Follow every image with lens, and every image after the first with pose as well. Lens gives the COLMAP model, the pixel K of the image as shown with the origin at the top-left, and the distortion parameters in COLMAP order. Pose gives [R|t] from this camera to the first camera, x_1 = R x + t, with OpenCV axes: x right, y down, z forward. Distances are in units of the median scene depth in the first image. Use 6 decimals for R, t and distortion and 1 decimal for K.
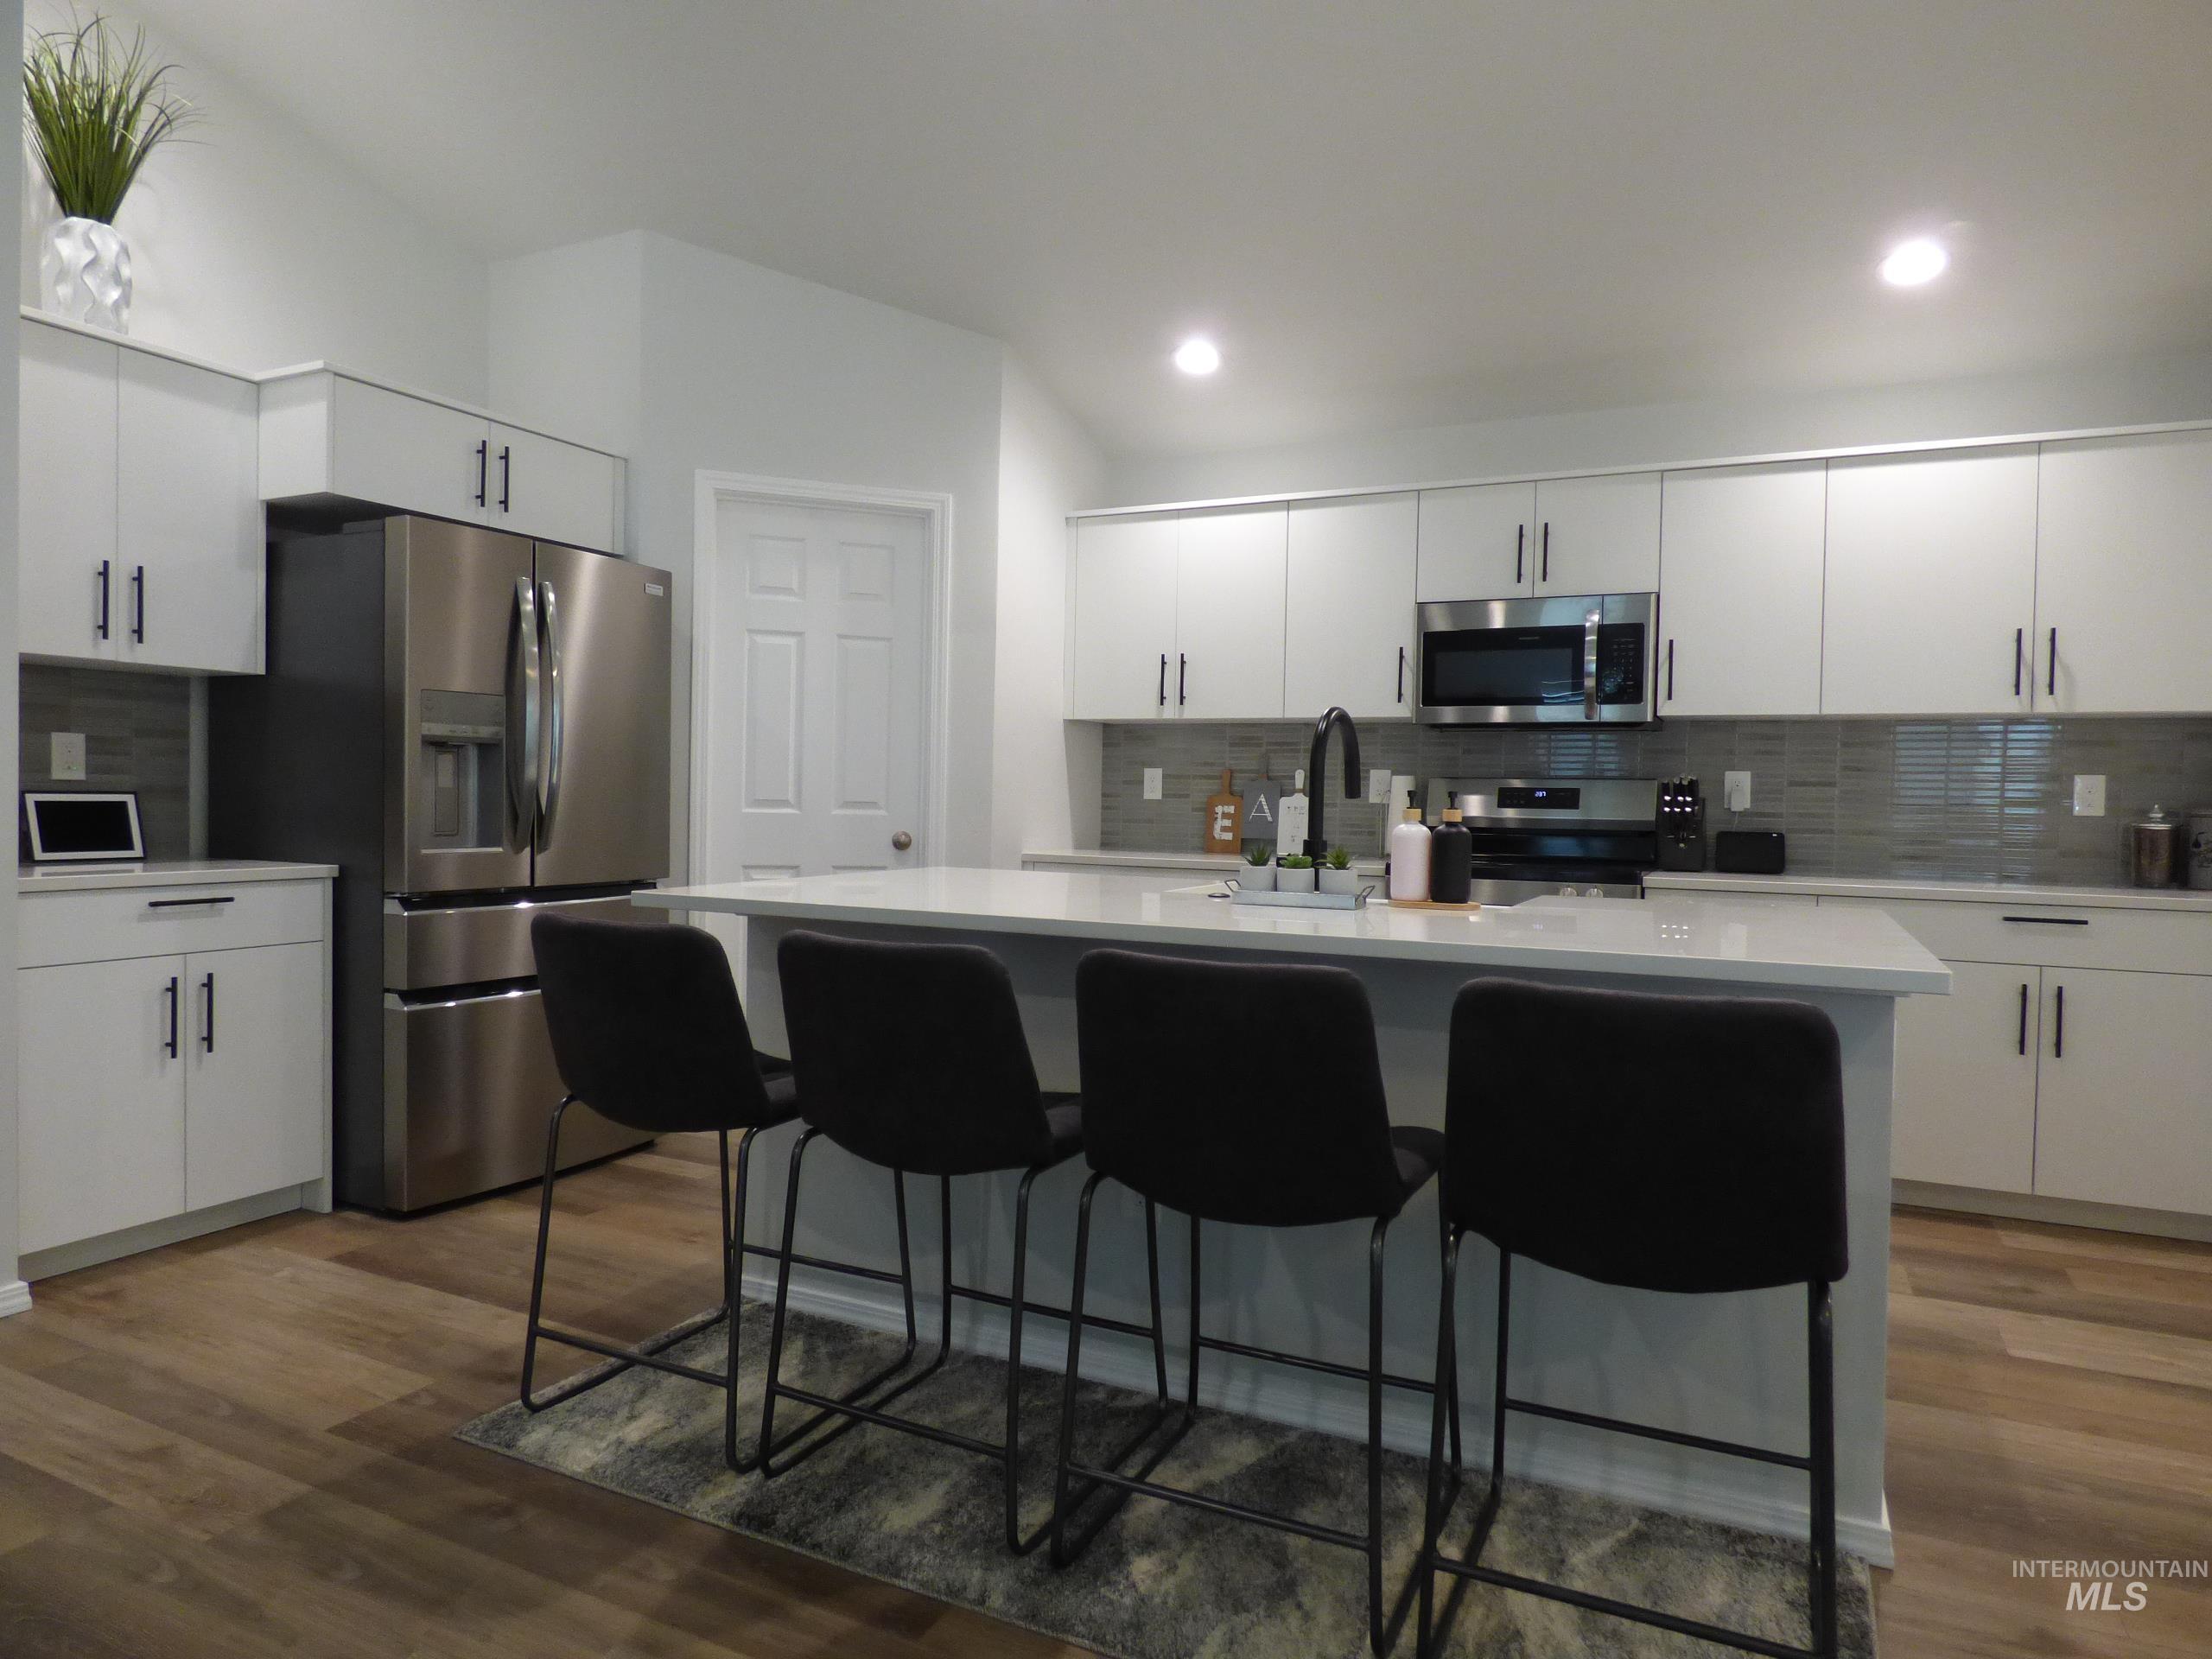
lens RADIAL K [[1345.8, 0, 1100.2], [0, 1345.8, 830.2], [0, 0, 1]] dist [-0.019492, 0.000813]
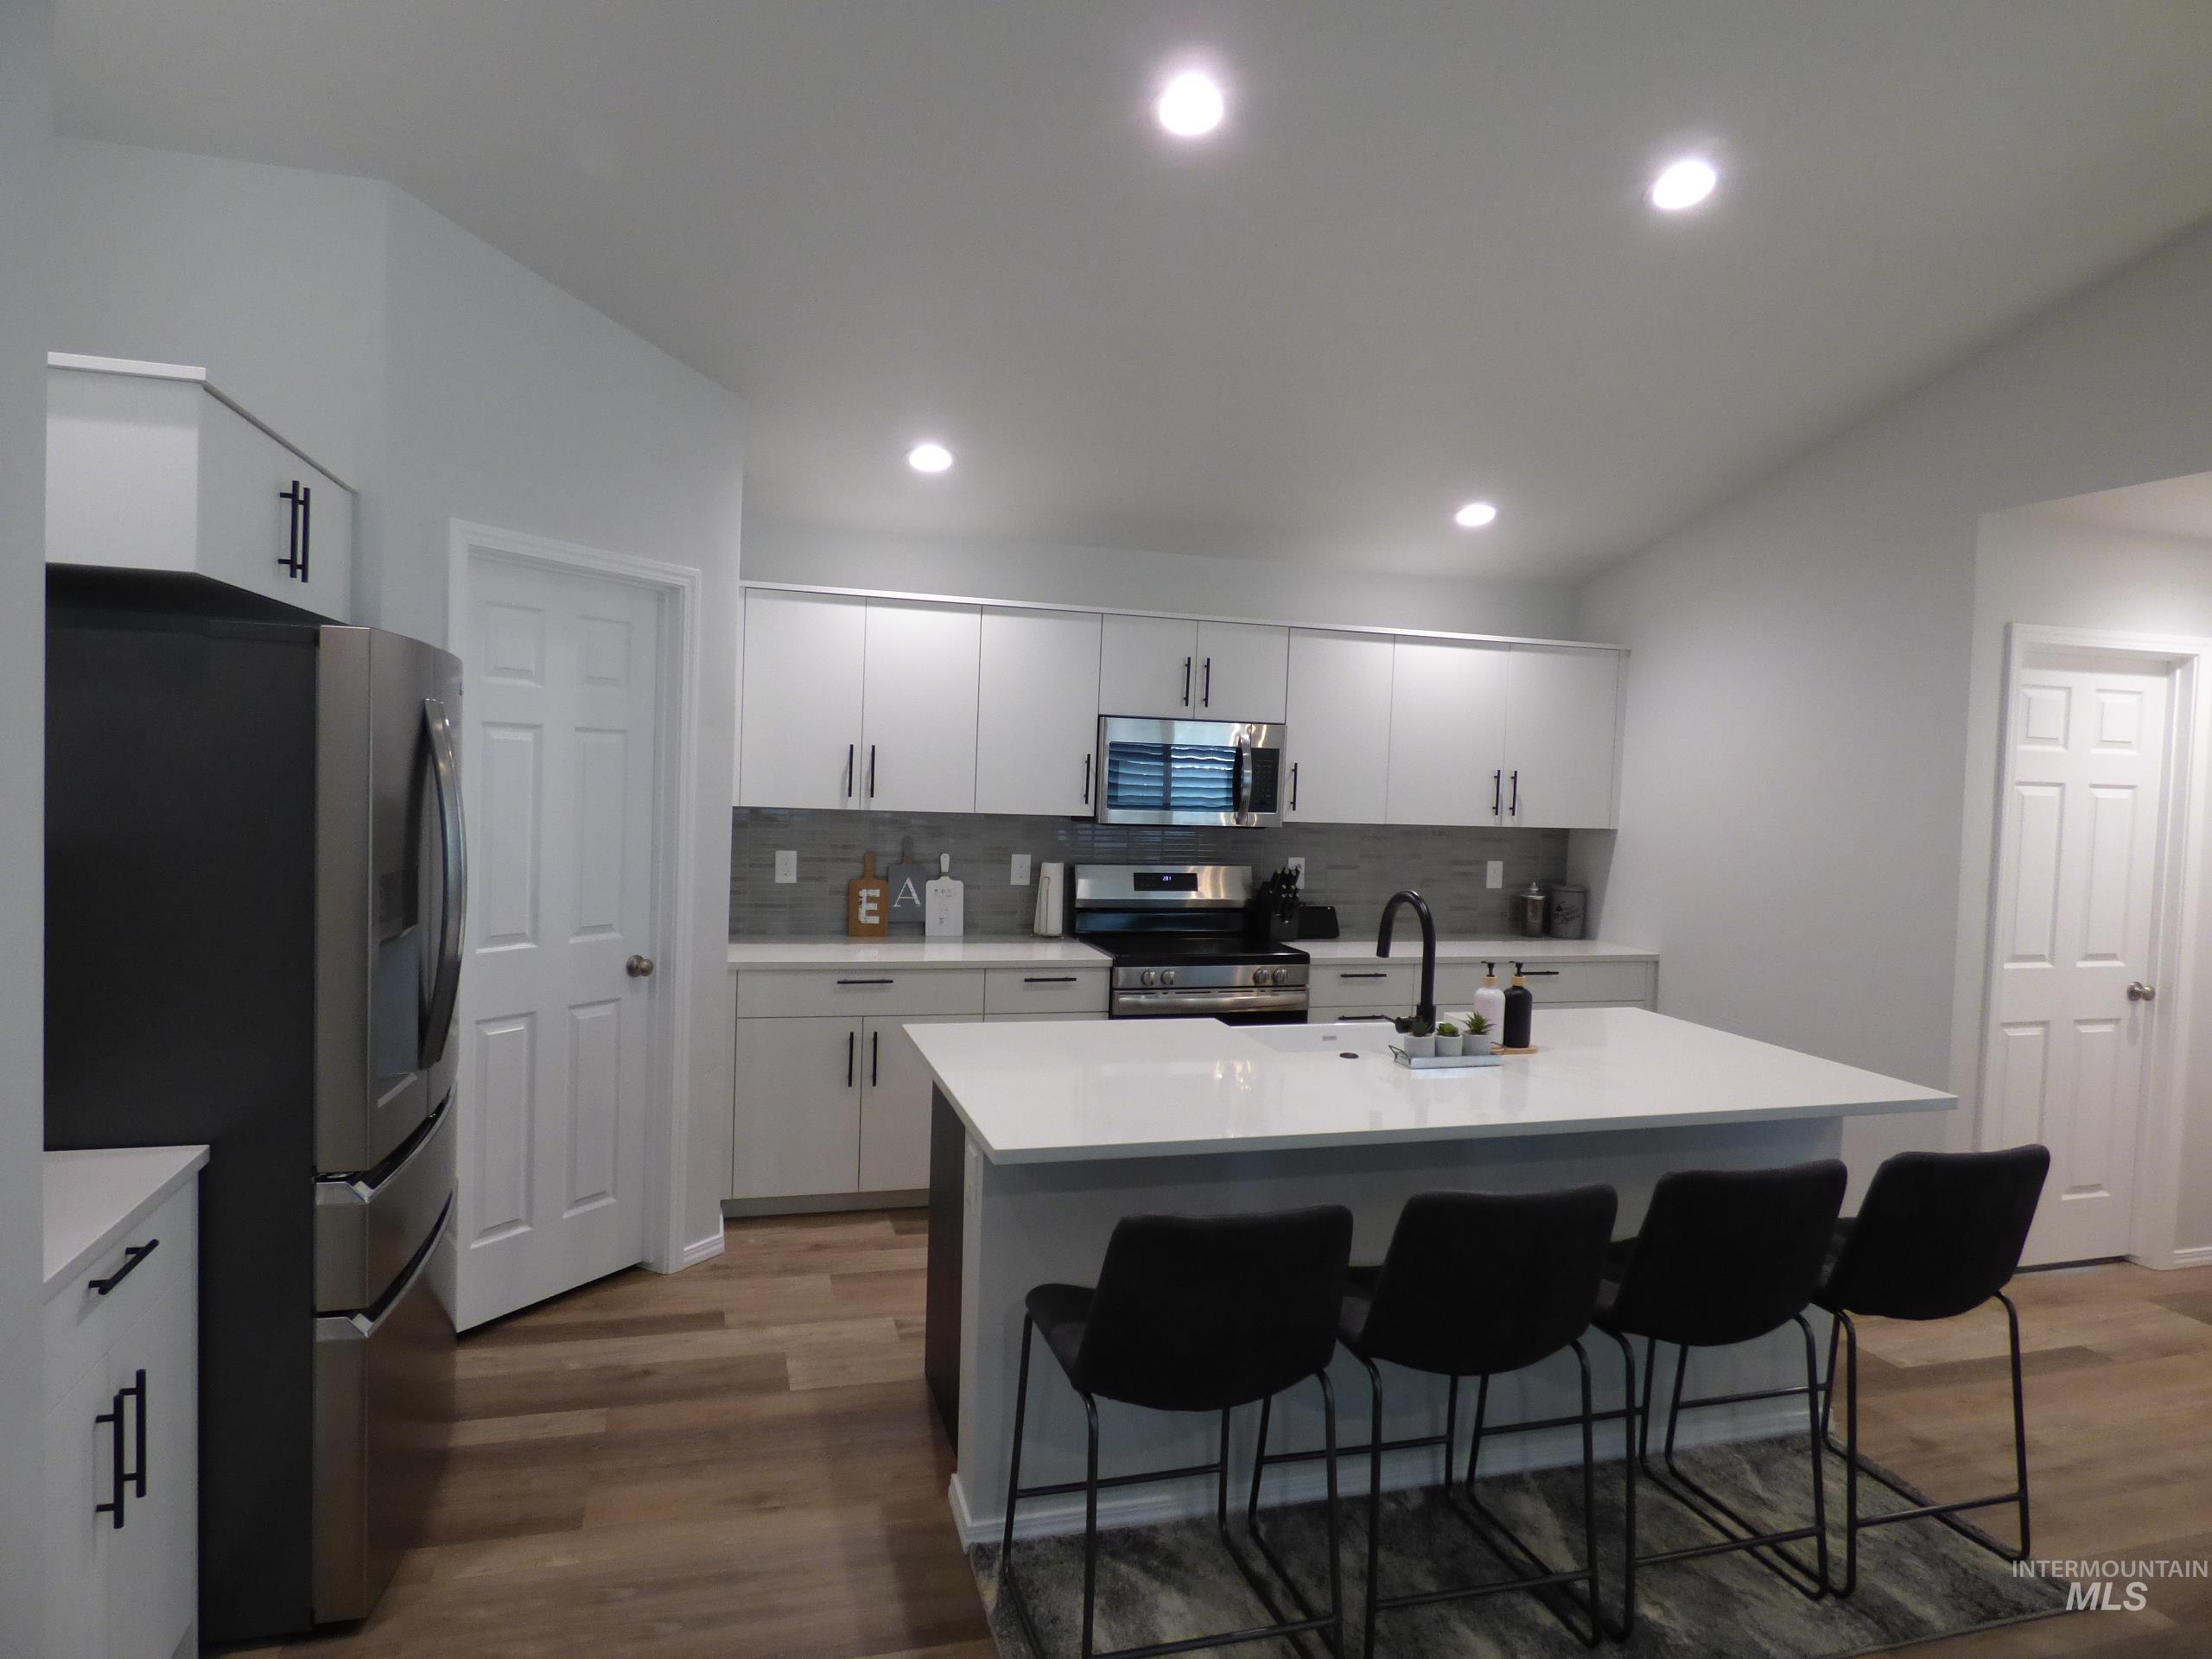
lens RADIAL K [[1350.1, 0, 1099.8], [0, 1350.1, 829.7], [0, 0, 1]] dist [-0.017534, 0.002033]
pose [[0.732136, -0.024114, 0.680731, -0.626616], [-0.005227, 0.999145, 0.041015, -0.141462], [-0.681138, -0.033587, 0.731384, 0.209572]]
